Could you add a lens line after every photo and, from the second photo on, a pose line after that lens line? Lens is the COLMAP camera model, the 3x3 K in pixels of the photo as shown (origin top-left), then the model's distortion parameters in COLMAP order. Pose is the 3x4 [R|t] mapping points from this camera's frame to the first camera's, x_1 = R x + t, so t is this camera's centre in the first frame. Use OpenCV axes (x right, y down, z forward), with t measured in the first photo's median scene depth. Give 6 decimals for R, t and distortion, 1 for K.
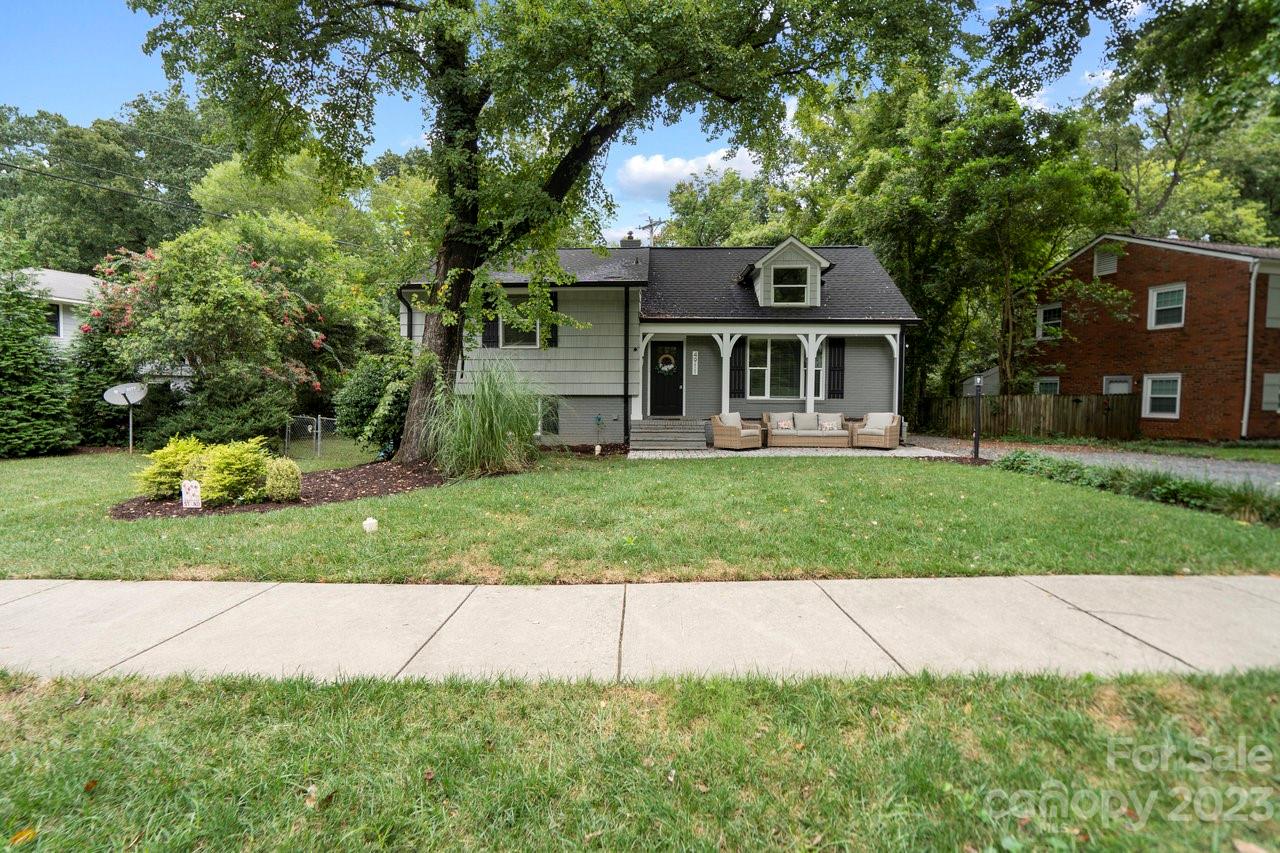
lens RADIAL K [[588.3, 0, 636.5], [0, 588.3, 415.6], [0, 0, 1]] dist [0.001888, -0.000045]
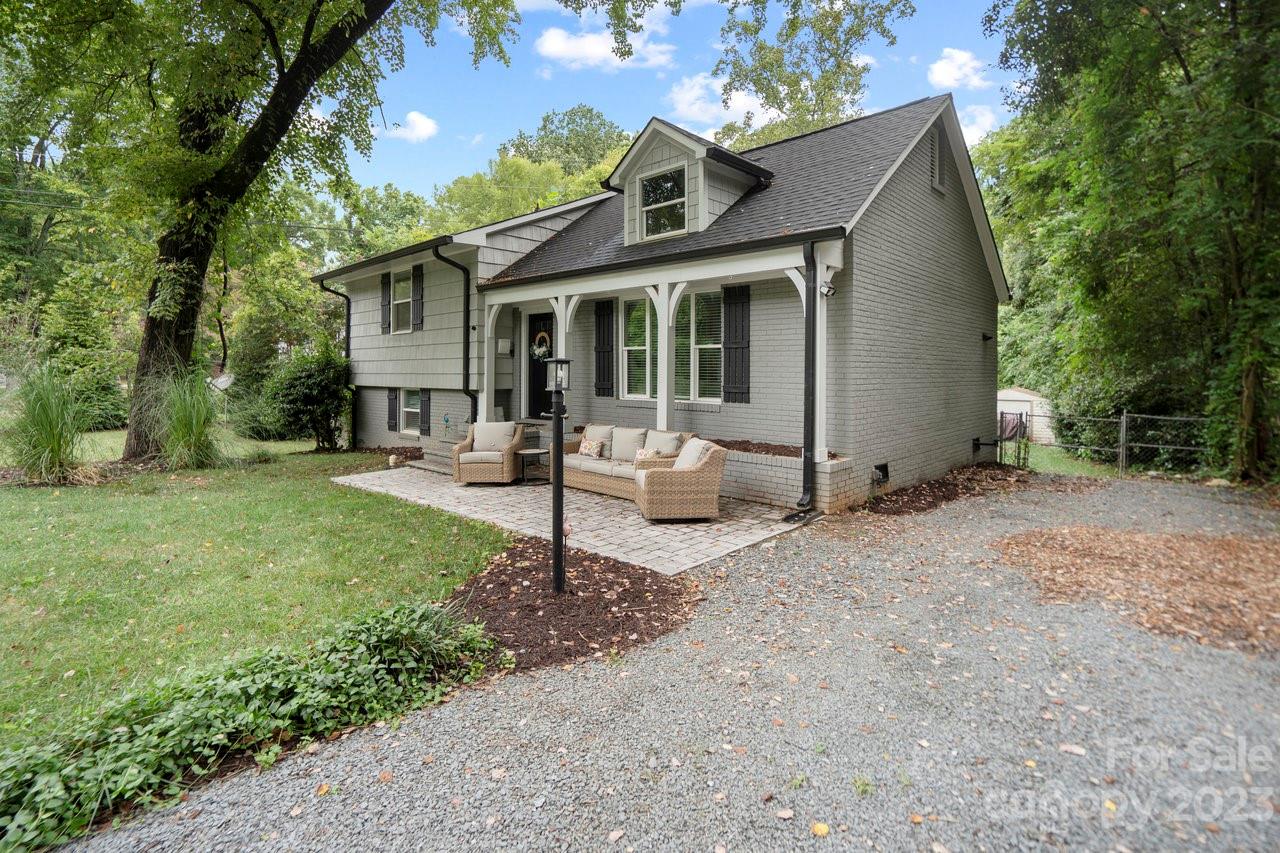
lens RADIAL K [[610.2, 0, 635.8], [0, 610.2, 368.8], [0, 0, 1]] dist [-0.002164, -0.000152]
pose [[0.750769, -0.005885, -0.660538, 0.644997], [-0.023900, 0.999064, -0.036066, -0.037888], [0.660132, 0.042864, 0.749925, 0.550497]]
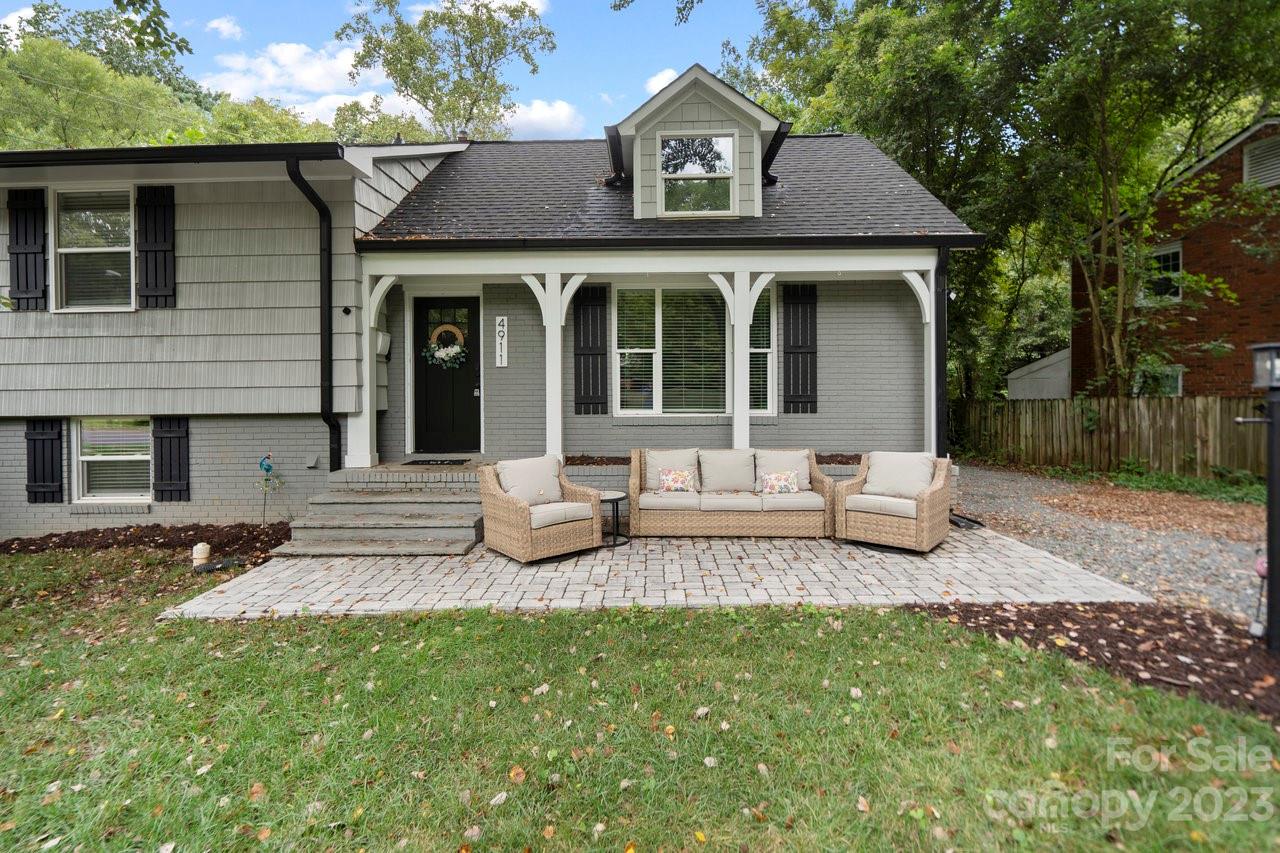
lens RADIAL K [[610.8, 0, 631.0], [0, 610.8, 394.3], [0, 0, 1]] dist [-0.001345, 0.000140]
pose [[0.999889, -0.012485, 0.008127, 0.205058], [0.012756, 0.999335, -0.034157, -0.029789], [-0.007696, 0.034257, 0.999383, 0.527042]]
